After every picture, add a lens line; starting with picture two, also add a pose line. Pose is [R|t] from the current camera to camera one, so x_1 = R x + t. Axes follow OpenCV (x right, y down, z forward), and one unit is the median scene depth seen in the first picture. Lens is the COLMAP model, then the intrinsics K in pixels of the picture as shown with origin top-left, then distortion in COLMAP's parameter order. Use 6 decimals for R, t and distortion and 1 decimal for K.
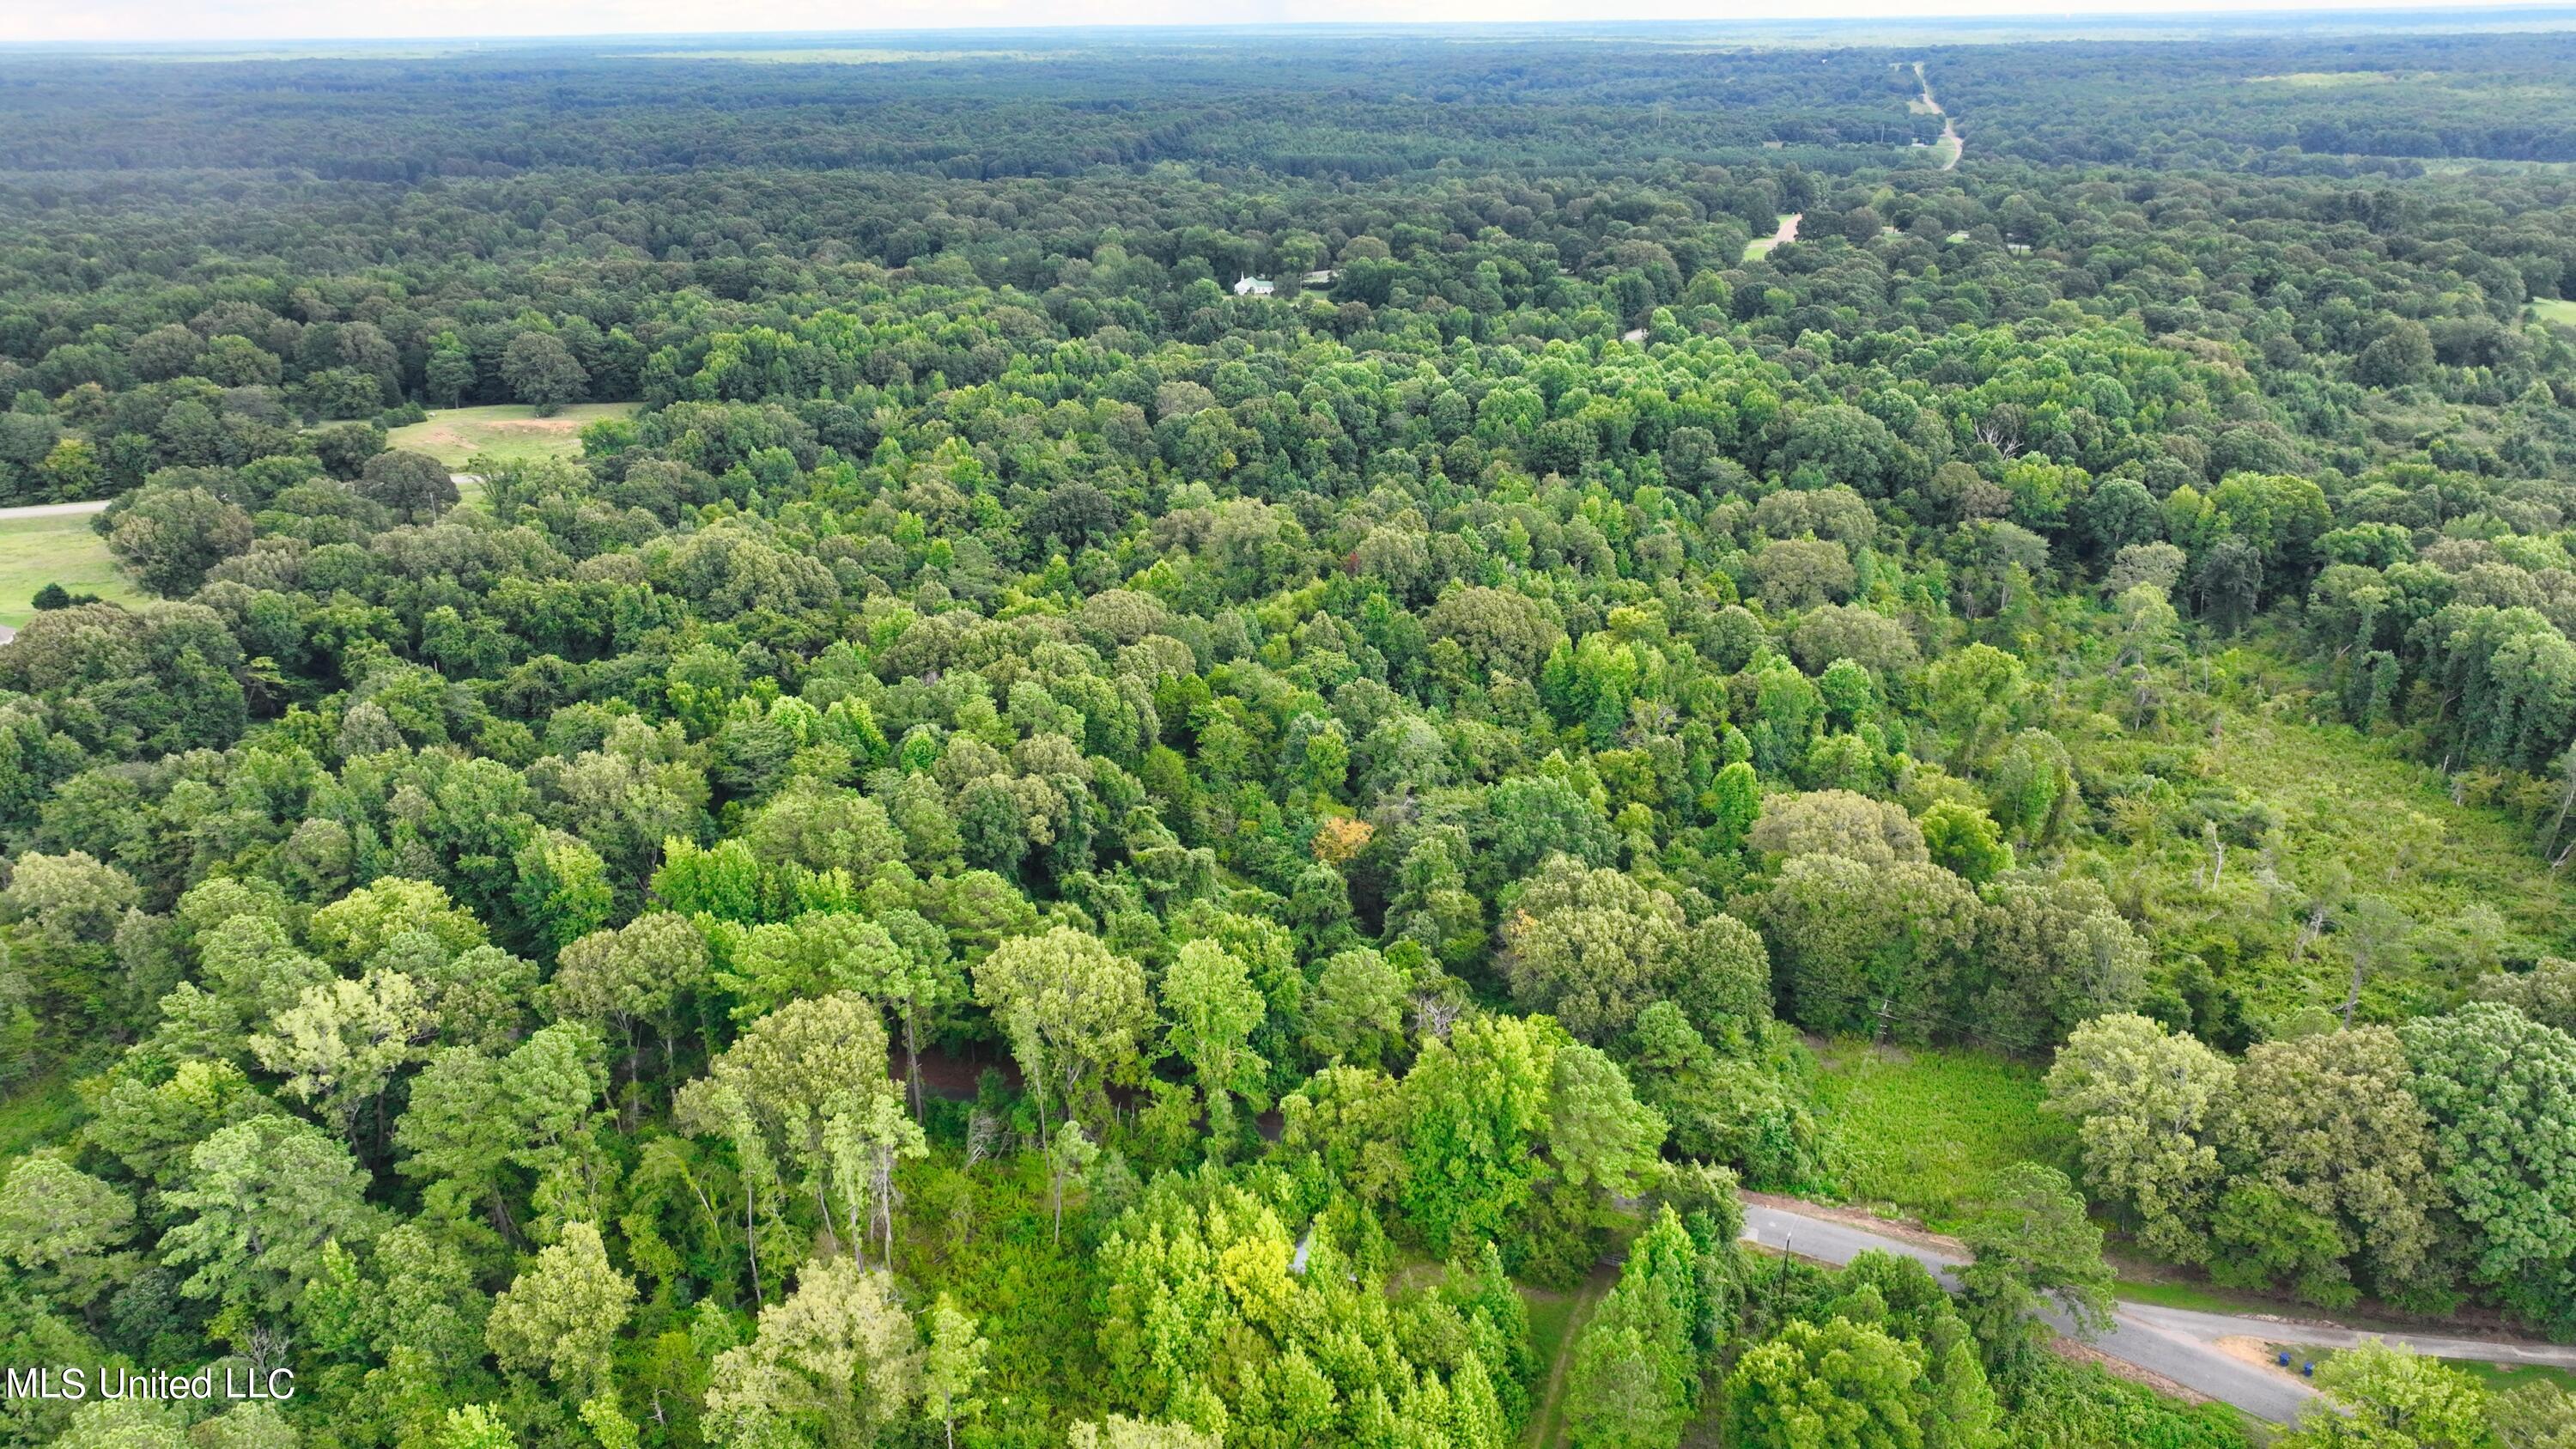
lens RADIAL K [[1826.9, 0, 1288.0], [0, 1826.9, 724.5], [0, 0, 1]] dist [-0.003627, 0.023453]
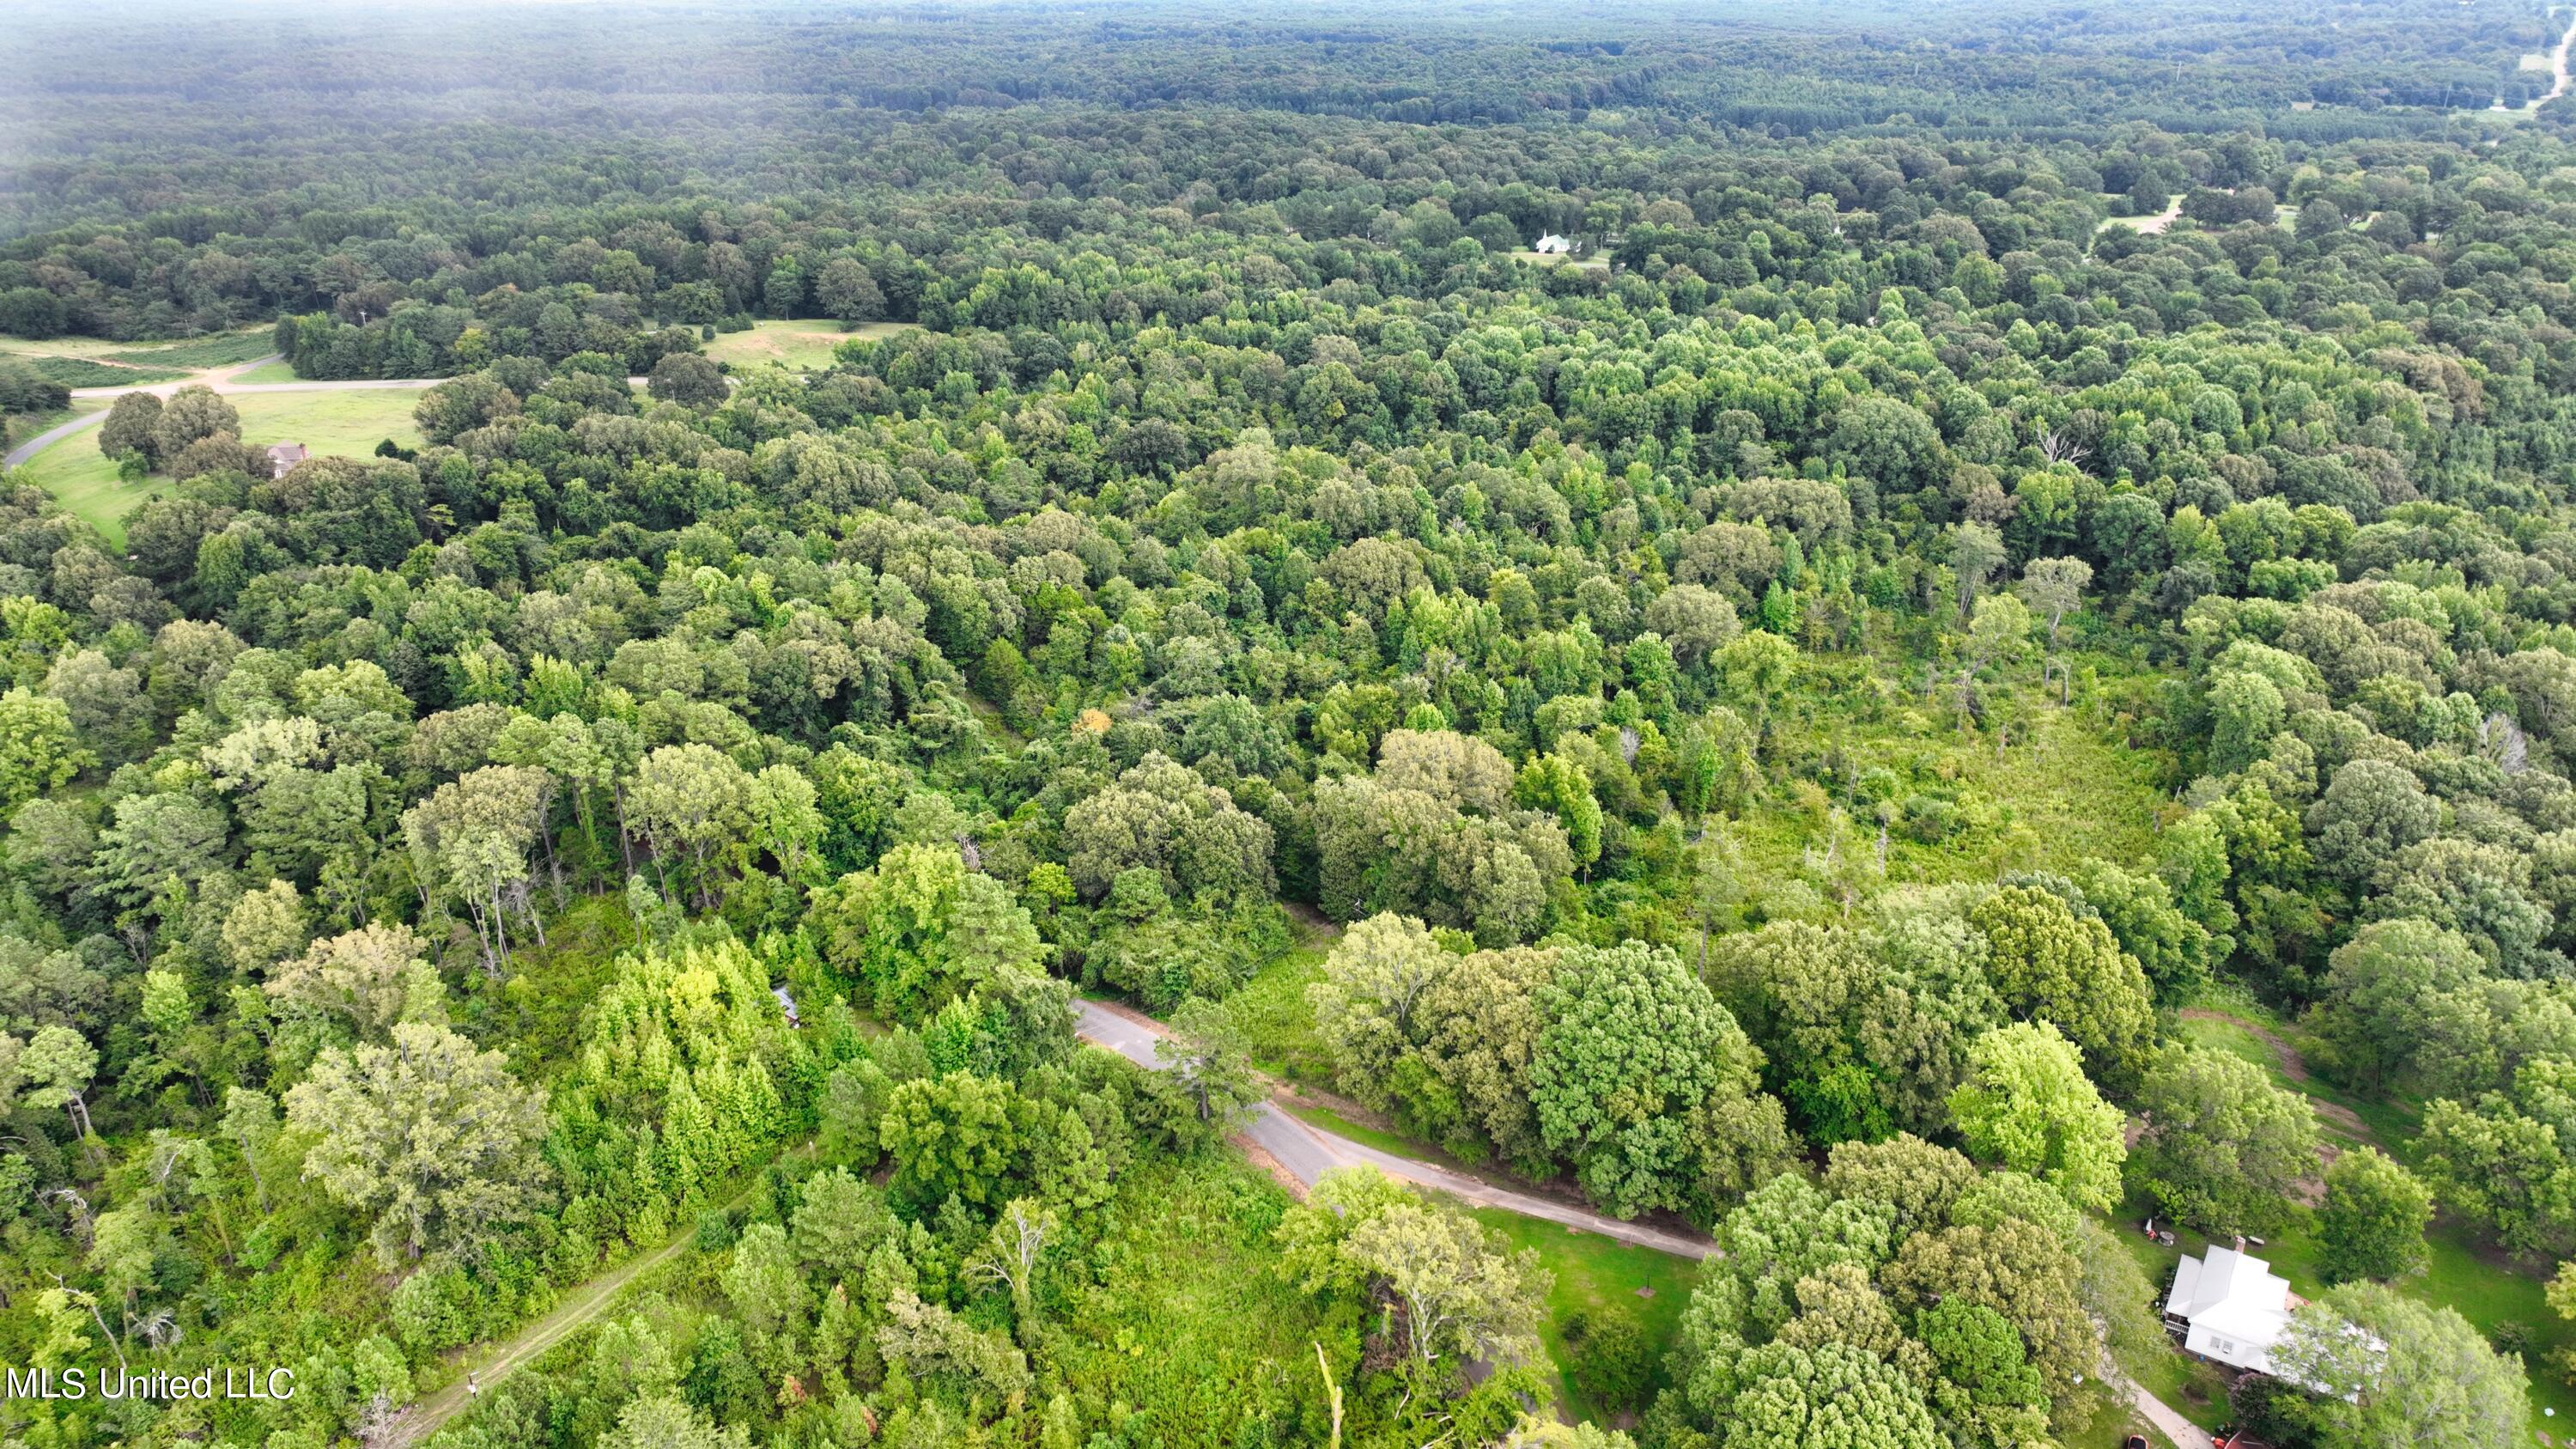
lens RADIAL K [[1826.9, 0, 1288.0], [0, 1826.9, 724.5], [0, 0, 1]] dist [-0.003627, 0.023453]
pose [[0.954140, 0.120003, -0.274255, 0.221779], [-0.110515, 0.992624, 0.049846, -0.006437], [0.278214, -0.017251, 0.960364, -0.060851]]
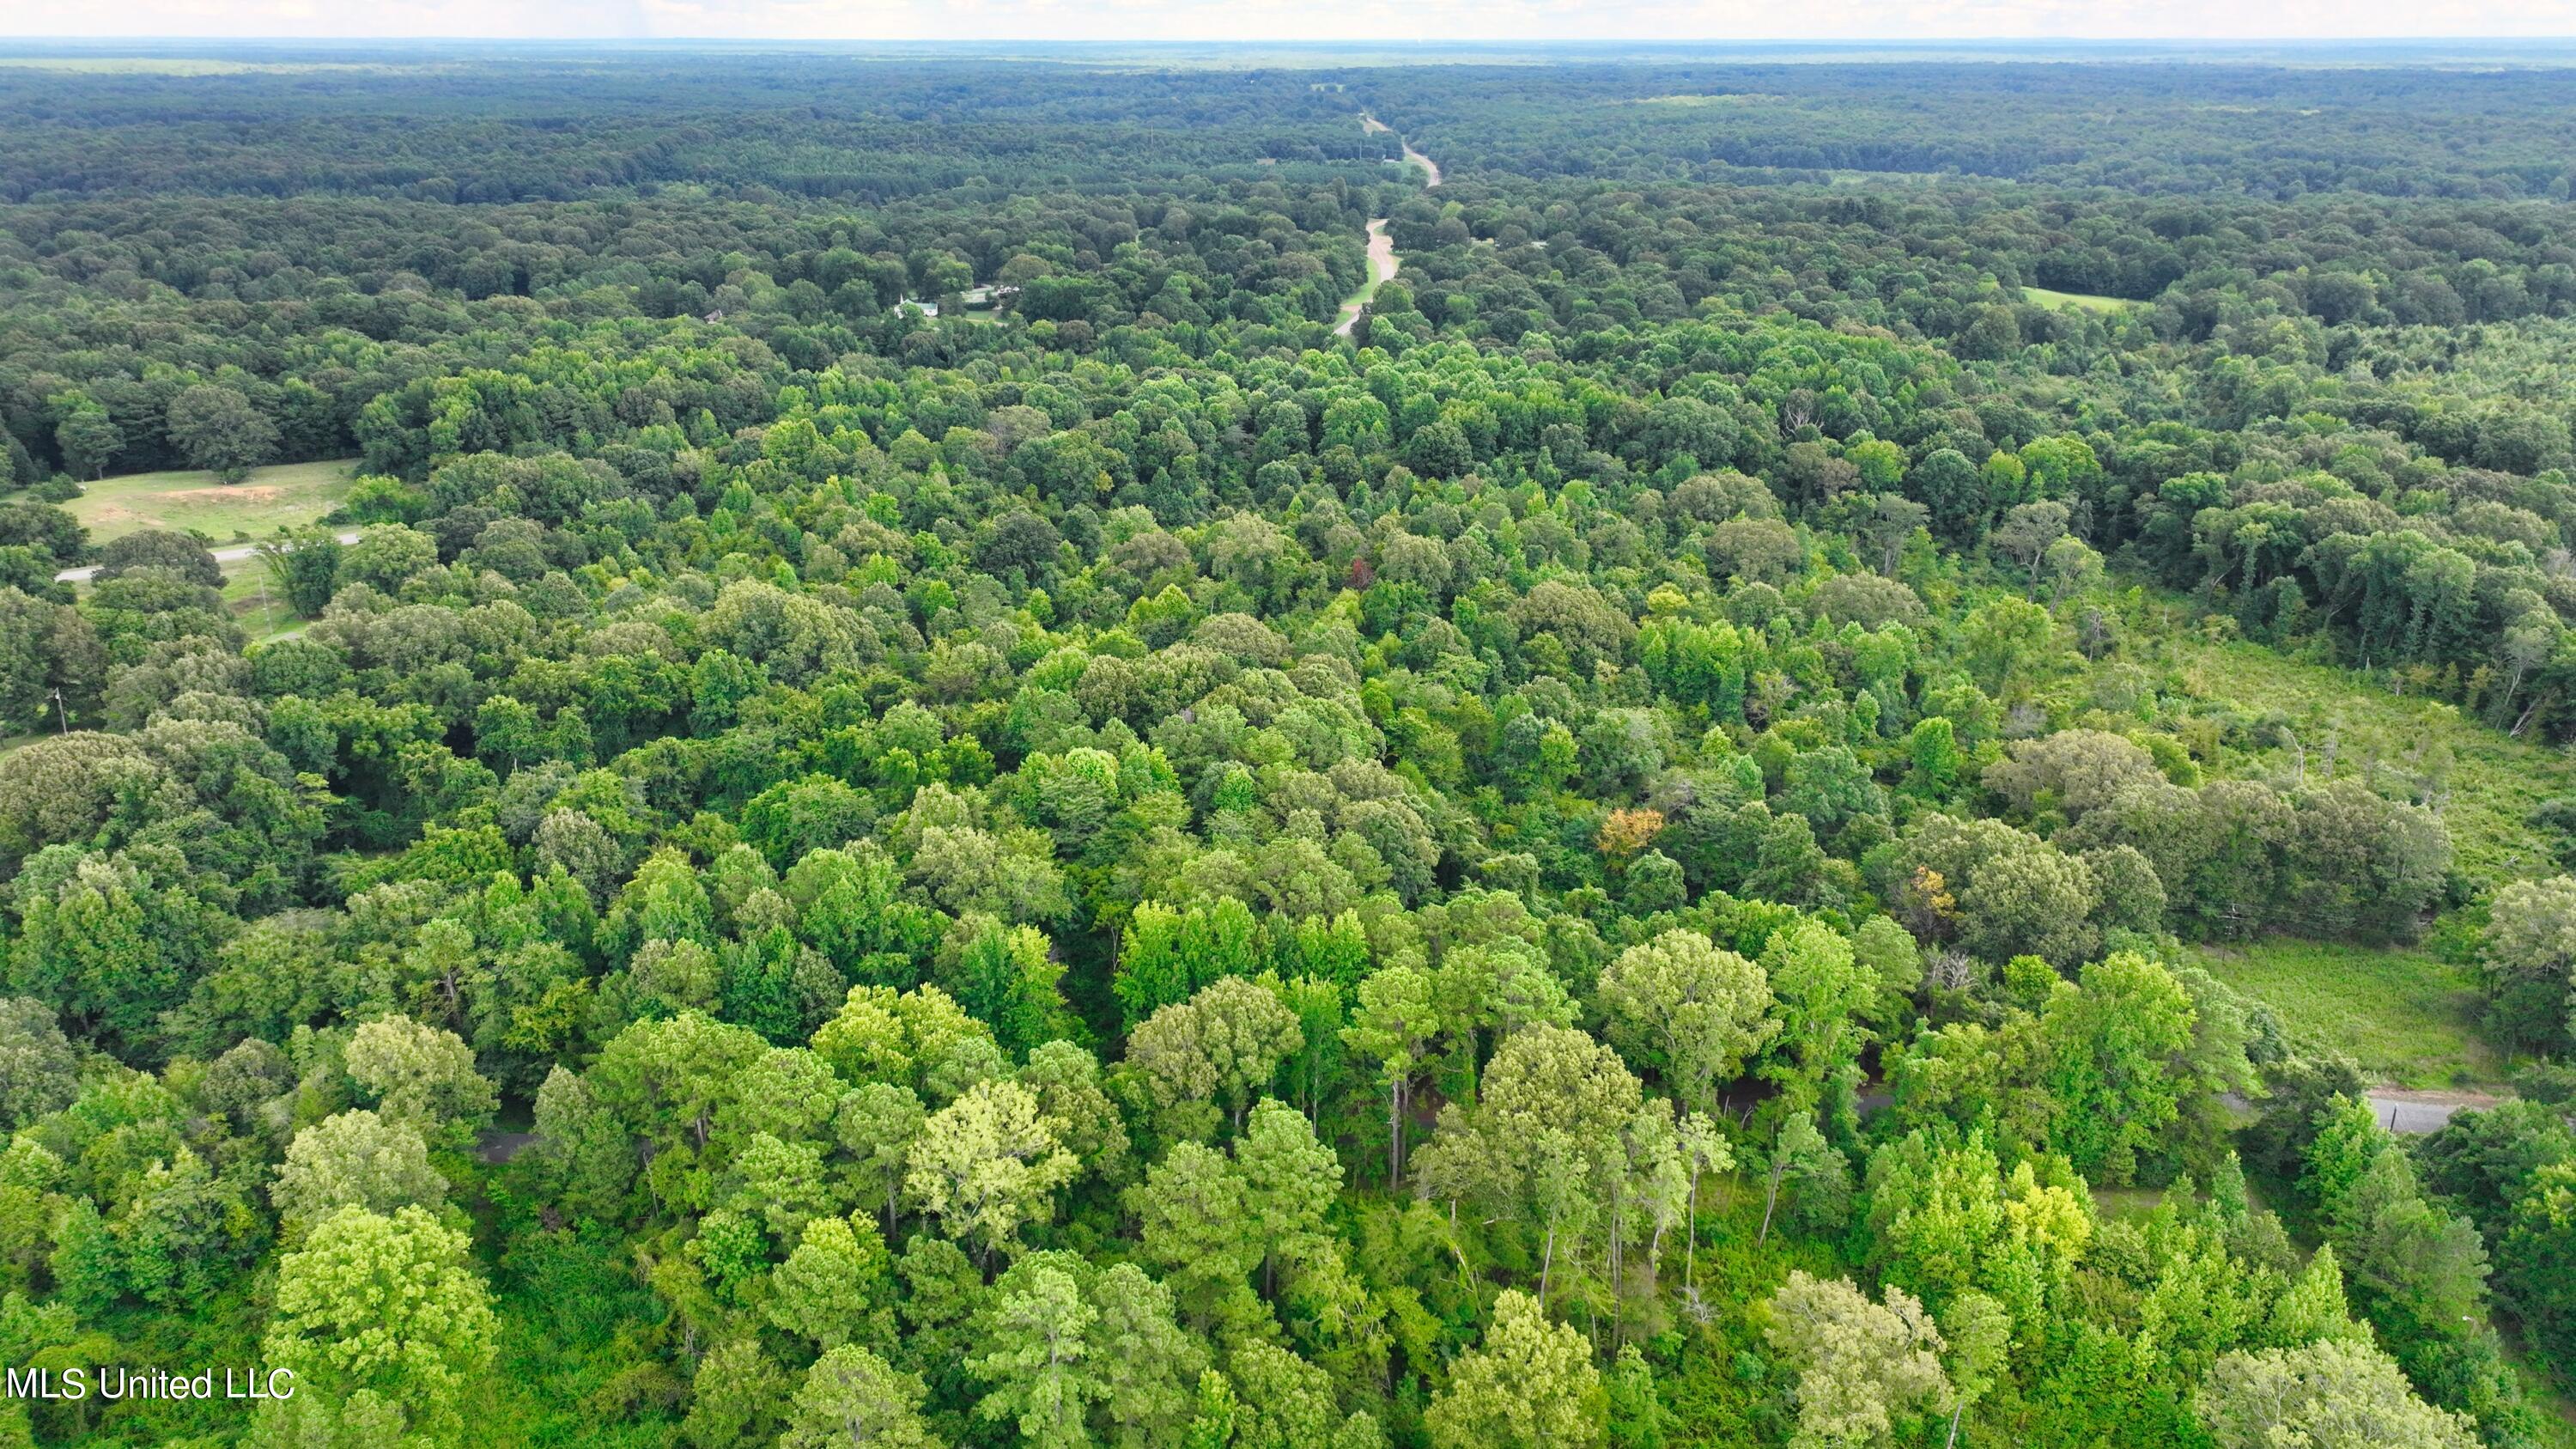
lens RADIAL K [[1826.9, 0, 1288.0], [0, 1826.9, 724.5], [0, 0, 1]] dist [-0.003627, 0.023453]
pose [[0.949088, -0.099535, 0.298871, -0.204384], [0.102366, 0.994727, 0.006211, -0.010116], [-0.297914, 0.024699, 0.954273, 0.035706]]
